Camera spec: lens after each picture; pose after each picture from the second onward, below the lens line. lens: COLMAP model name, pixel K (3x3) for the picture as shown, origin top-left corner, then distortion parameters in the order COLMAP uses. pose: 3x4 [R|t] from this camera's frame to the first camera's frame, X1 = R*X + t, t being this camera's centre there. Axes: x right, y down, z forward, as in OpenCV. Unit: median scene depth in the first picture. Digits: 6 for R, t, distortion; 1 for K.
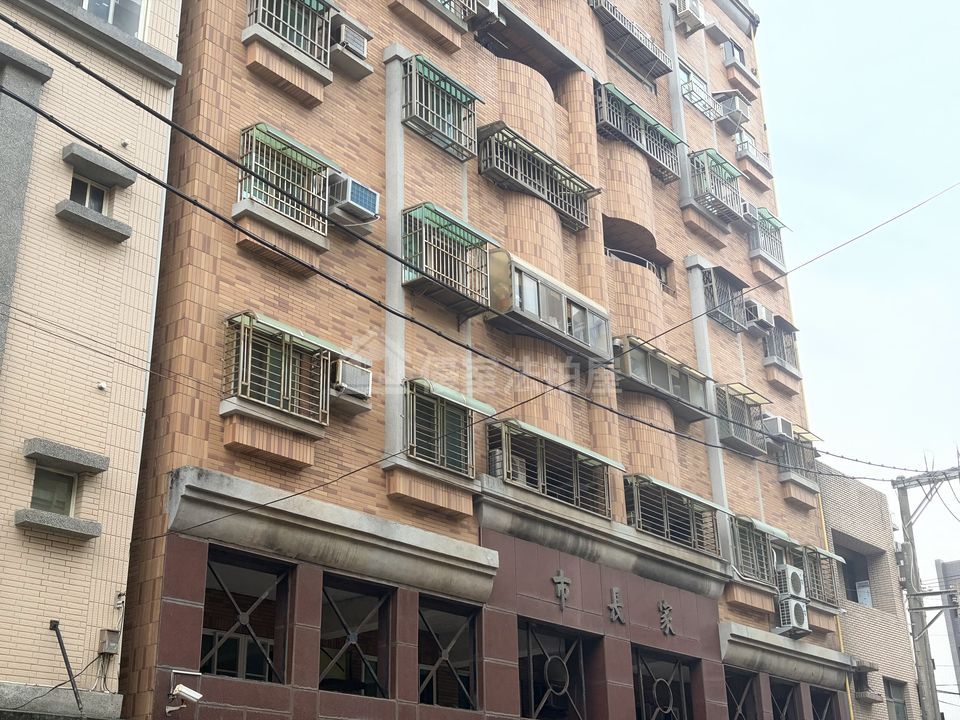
lens RADIAL K [[1216.9, 0, 479.8], [0, 1216.9, 362.8], [0, 0, 1]] dist [0.233625, -0.819988]
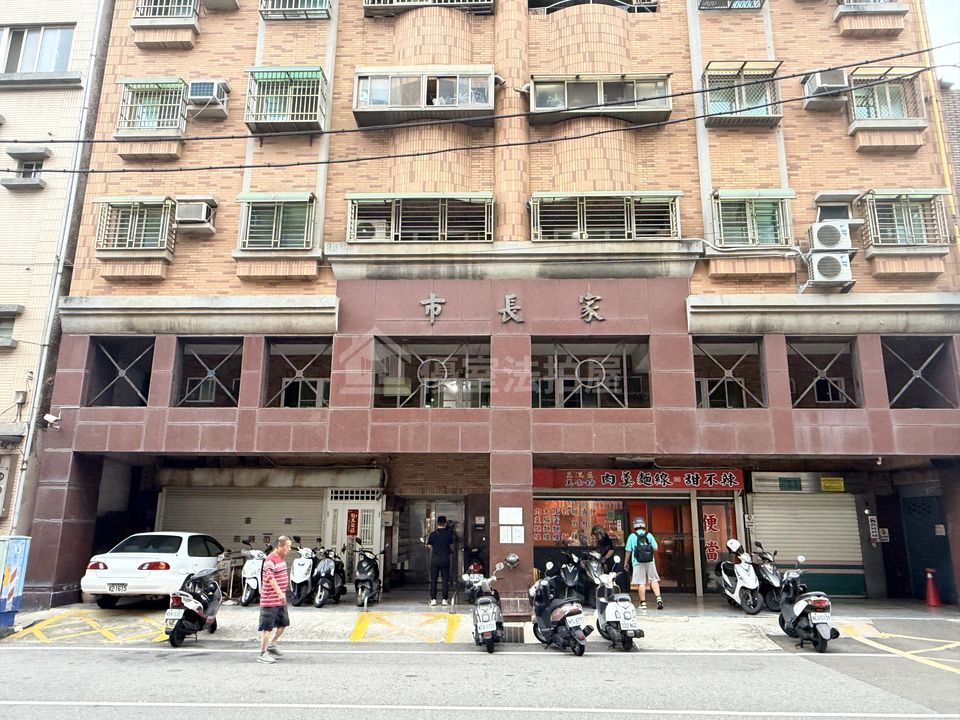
lens RADIAL K [[599.5, 0, 478.1], [0, 599.5, 410.0], [0, 0, 1]] dist [0.002890, 0.000890]
pose [[0.615376, -0.128052, -0.777763, 0.567538], [0.291177, 0.953854, 0.073340, 0.254425], [0.732480, -0.271598, 0.624265, 0.622858]]
